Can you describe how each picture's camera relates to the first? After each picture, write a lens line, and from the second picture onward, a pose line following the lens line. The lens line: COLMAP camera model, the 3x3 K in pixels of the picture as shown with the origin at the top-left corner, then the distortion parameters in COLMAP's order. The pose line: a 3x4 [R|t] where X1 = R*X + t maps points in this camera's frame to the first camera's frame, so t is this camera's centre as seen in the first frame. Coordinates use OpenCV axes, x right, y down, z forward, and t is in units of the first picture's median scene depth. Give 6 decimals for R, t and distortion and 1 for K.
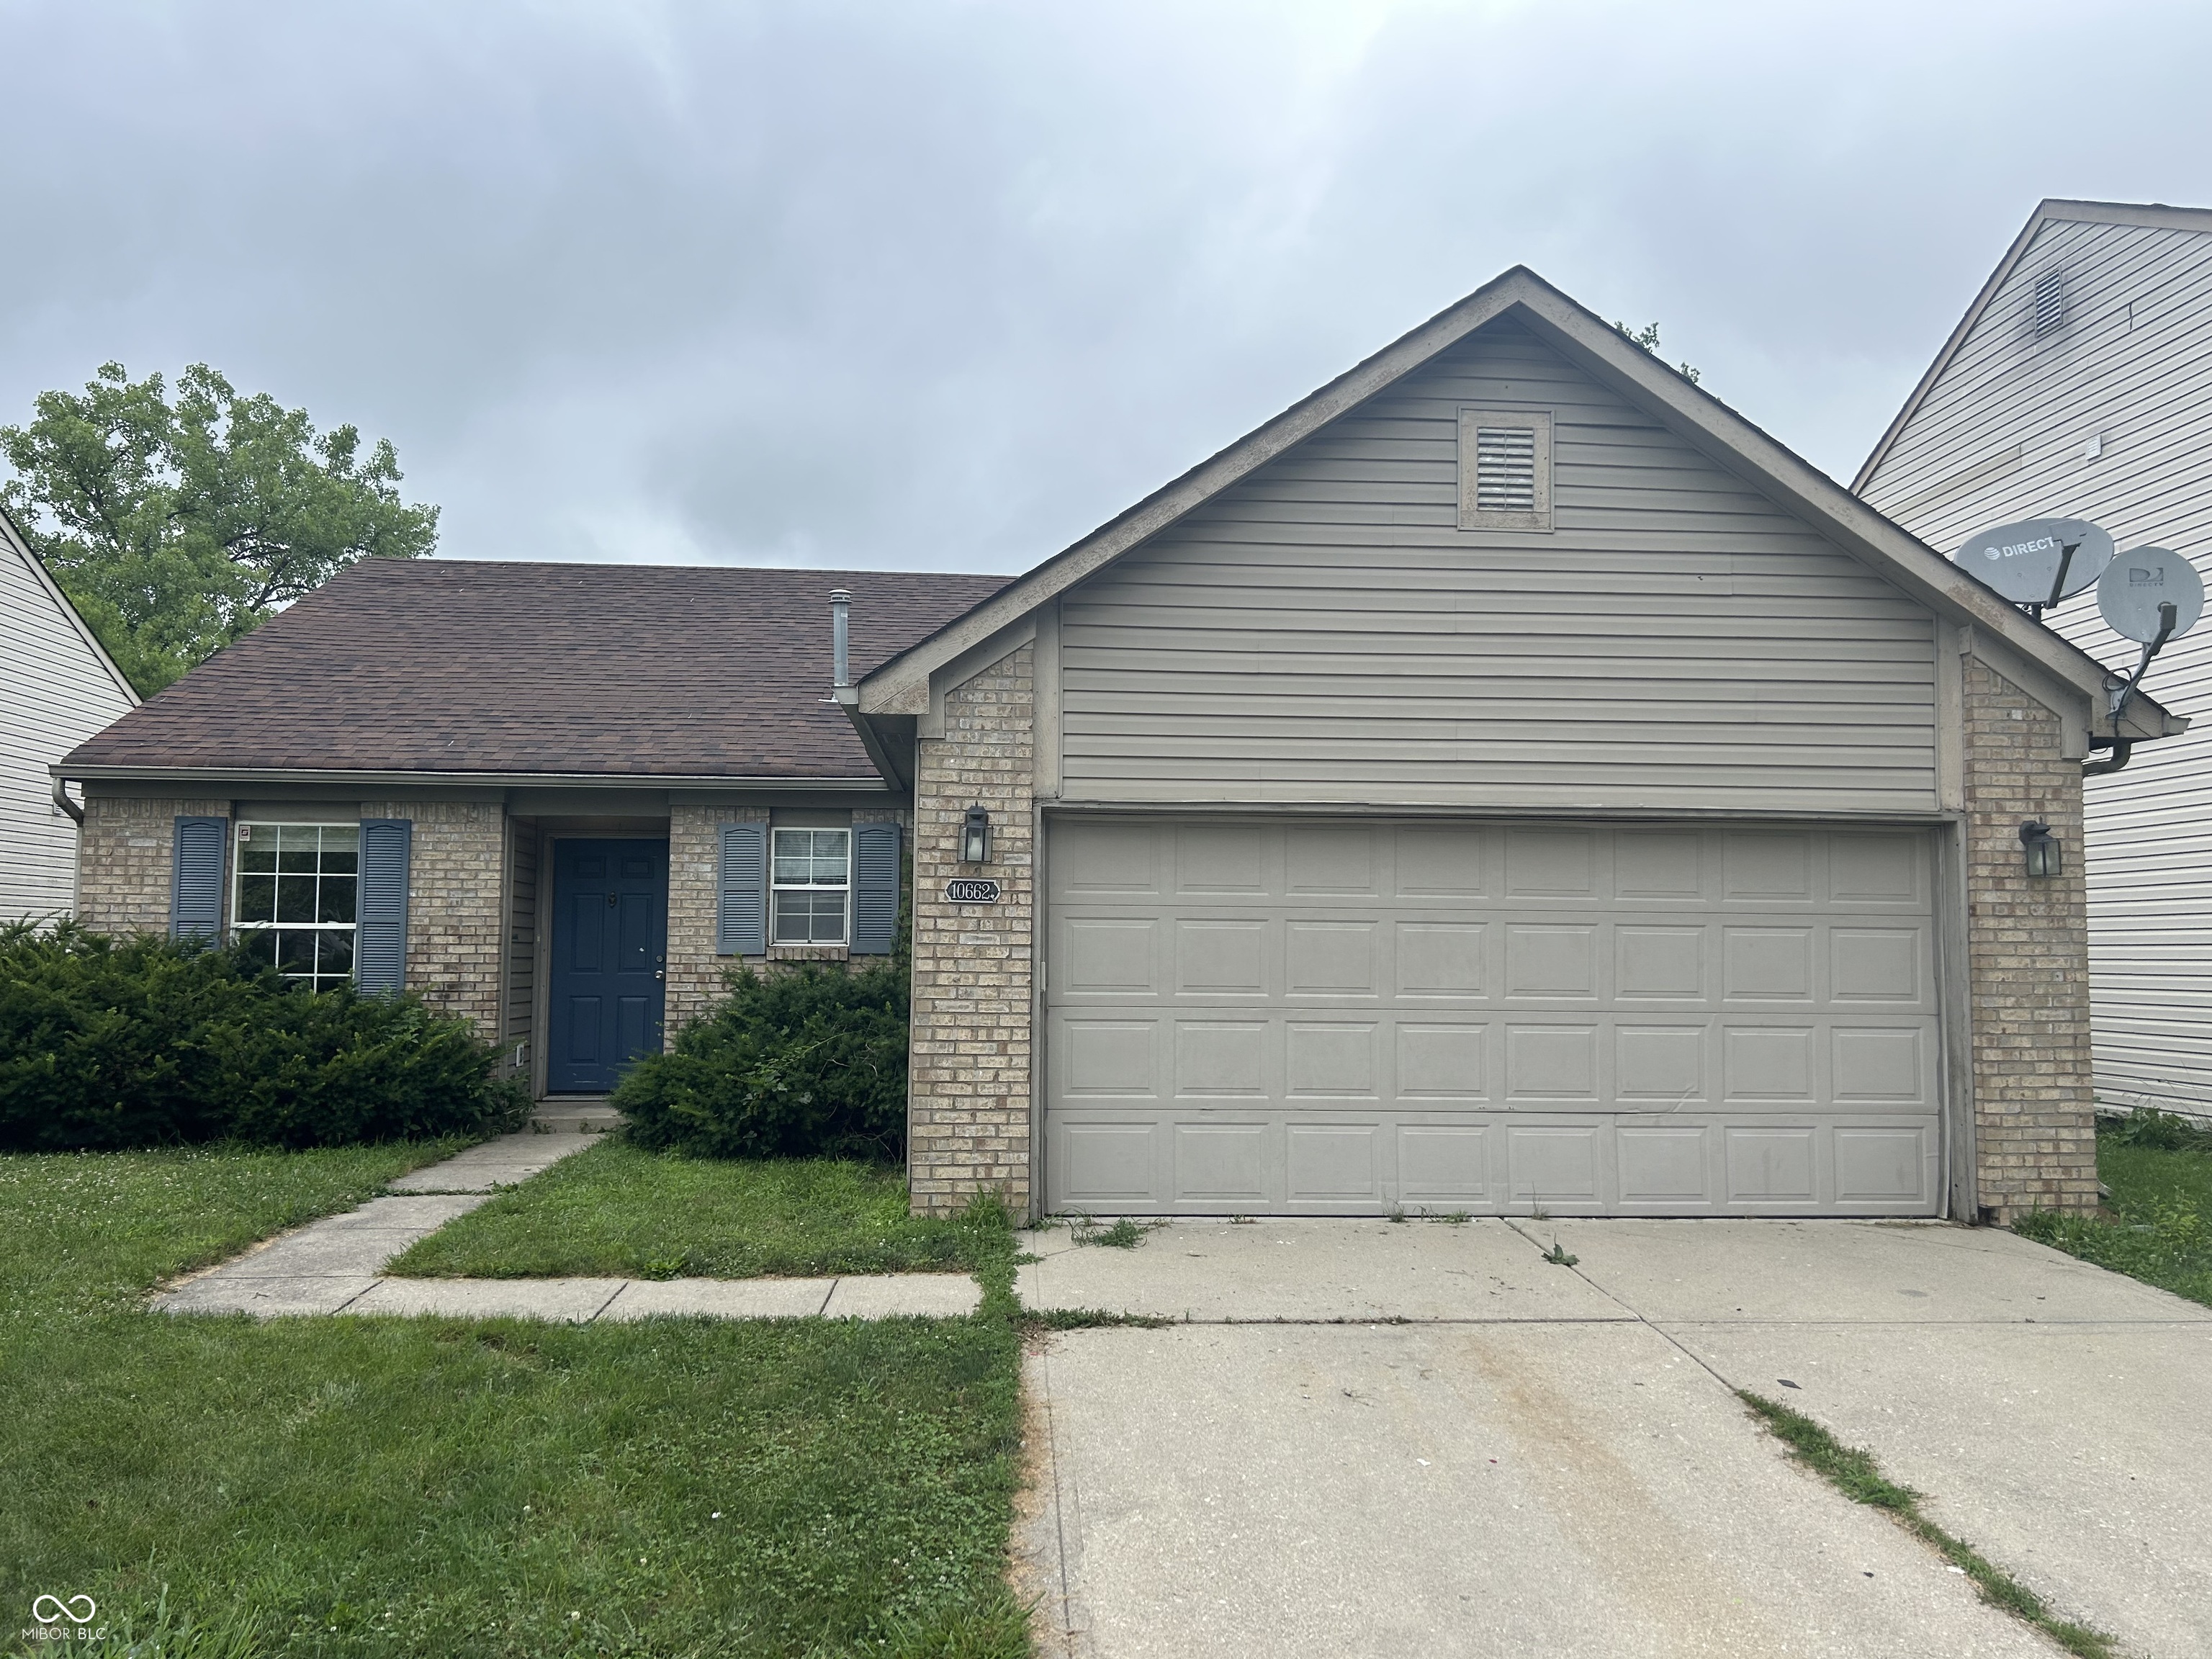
lens RADIAL K [[1680.6, 0, 1106.0], [0, 1680.6, 829.5], [0, 0, 1]] dist [0.001412, 0.000572]
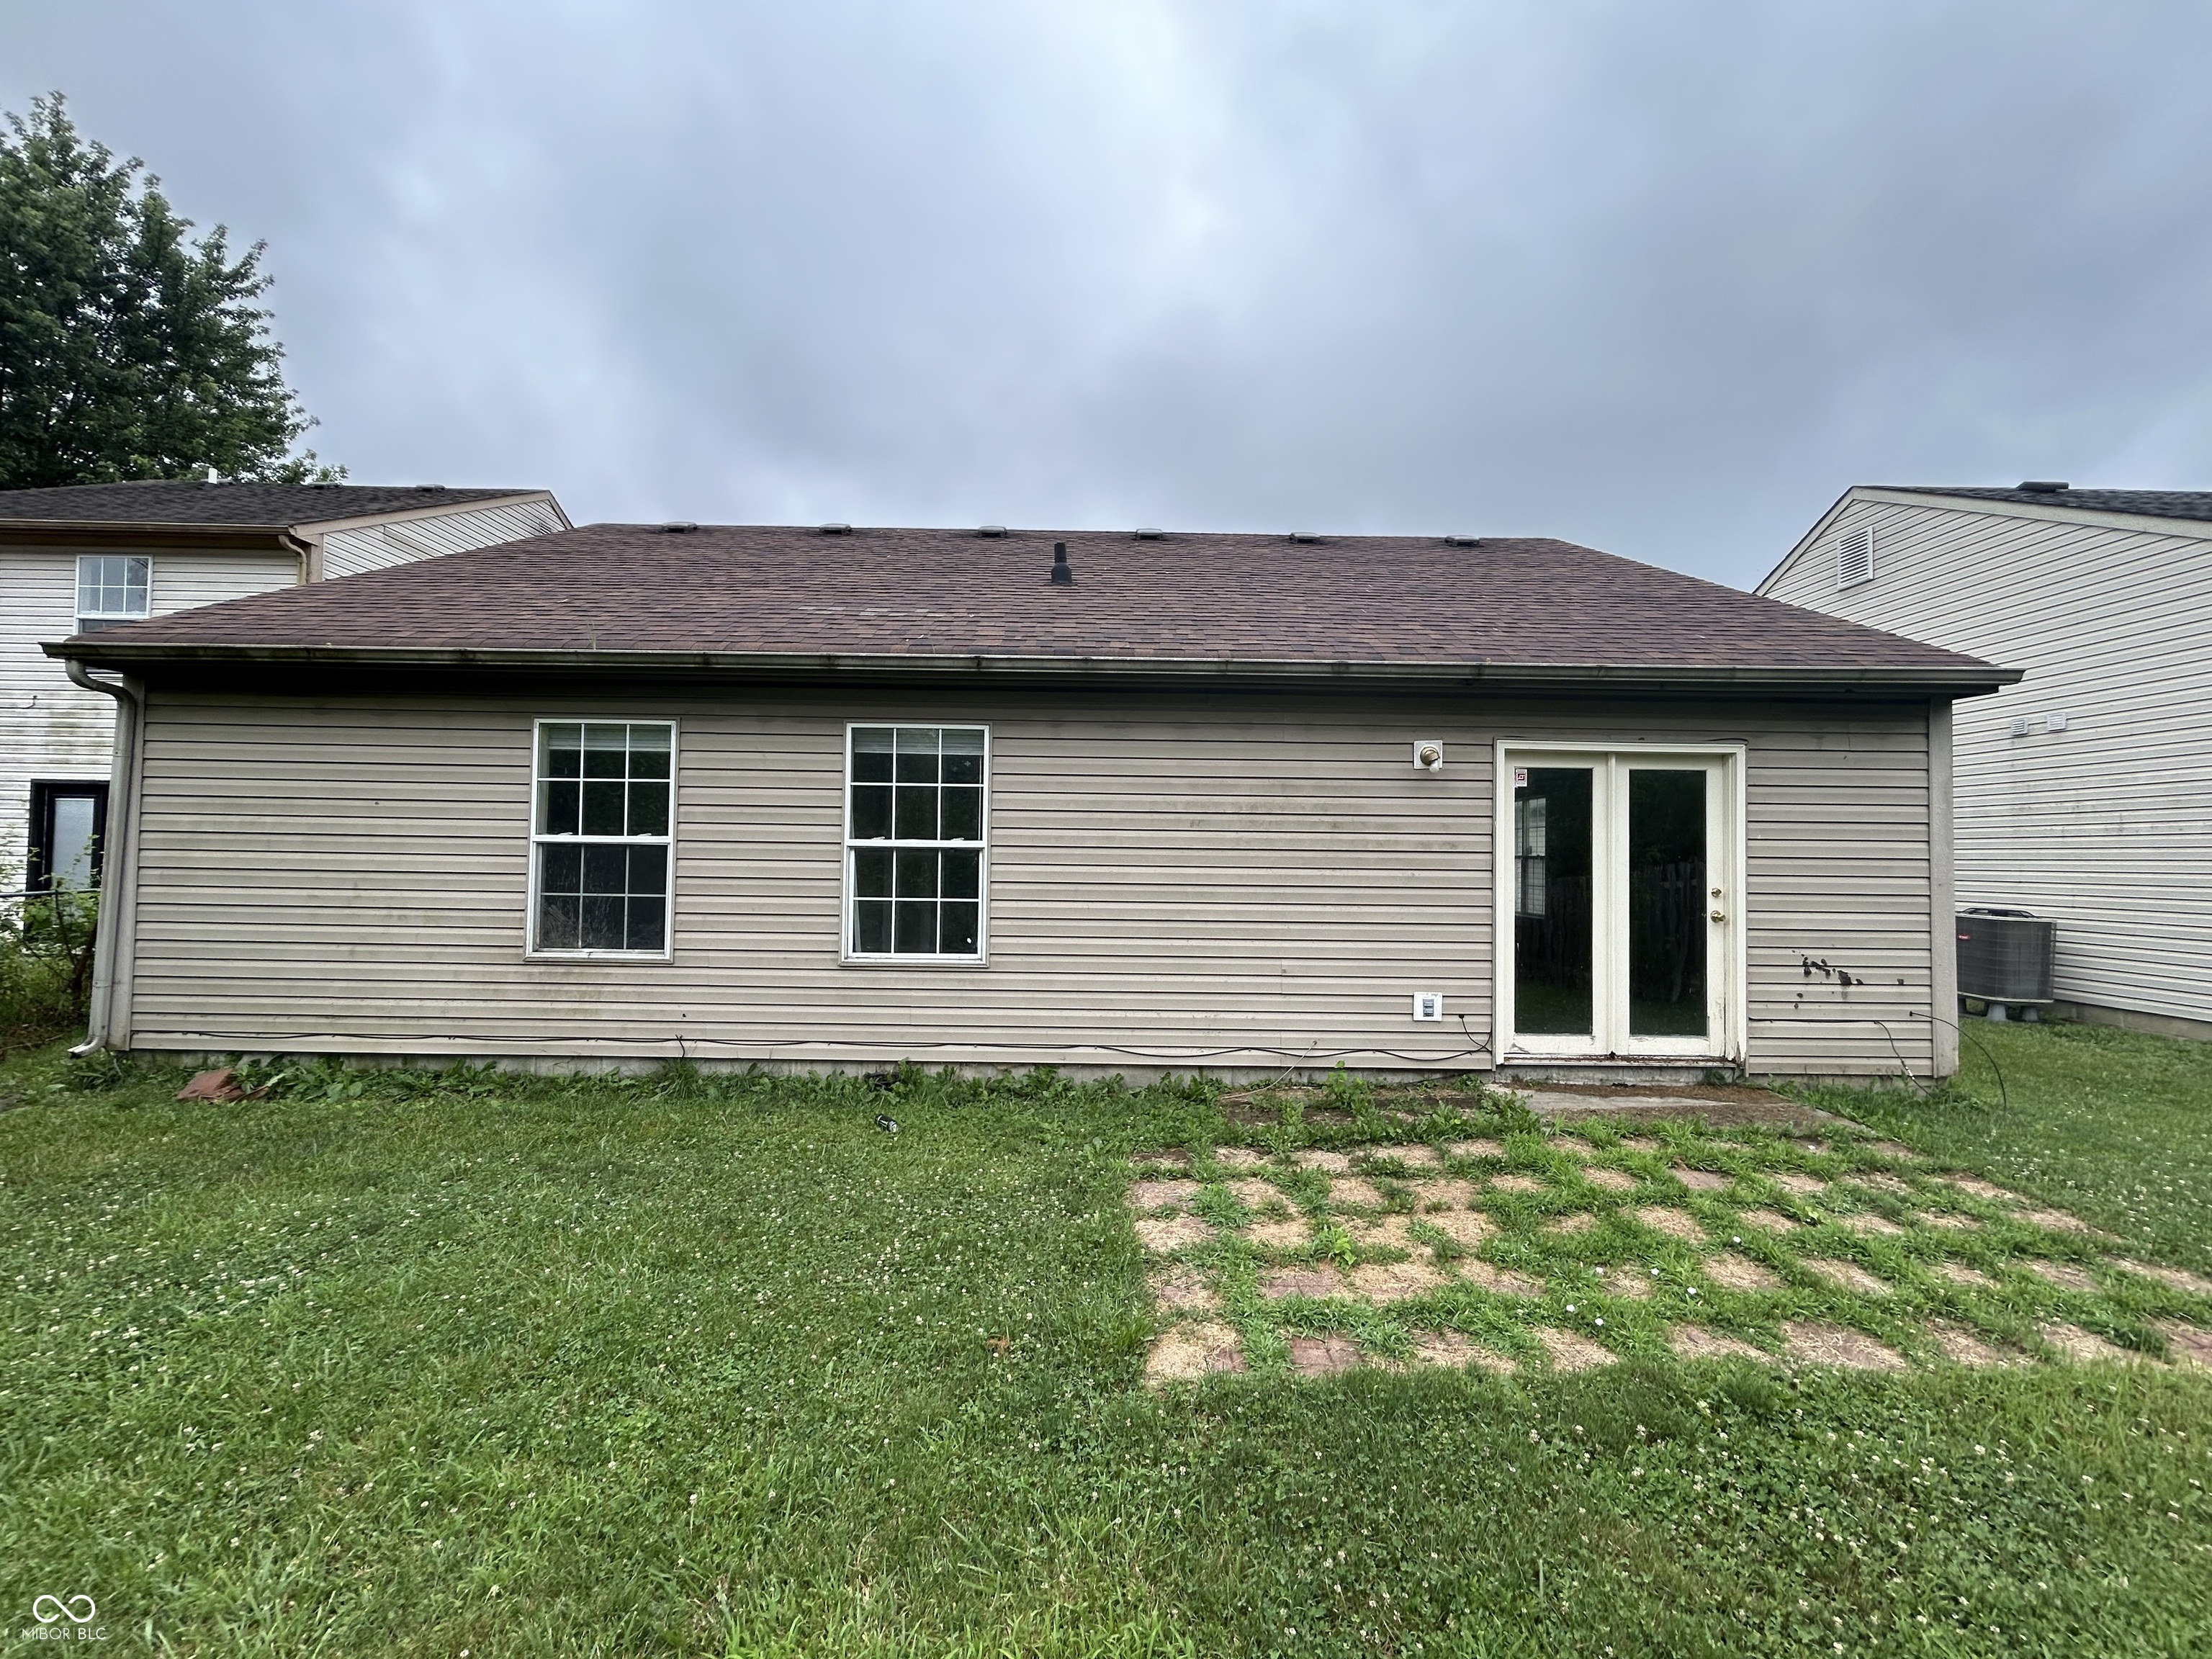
lens RADIAL K [[891.7, 0, 1106.0], [0, 891.7, 829.5], [0, 0, 1]] dist [0.000713, 0.000054]
pose [[-0.057952, -0.028002, -0.997927, -0.028871], [0.047546, 0.998395, -0.030776, 0.071432], [0.997187, -0.049231, -0.056527, 1.163834]]
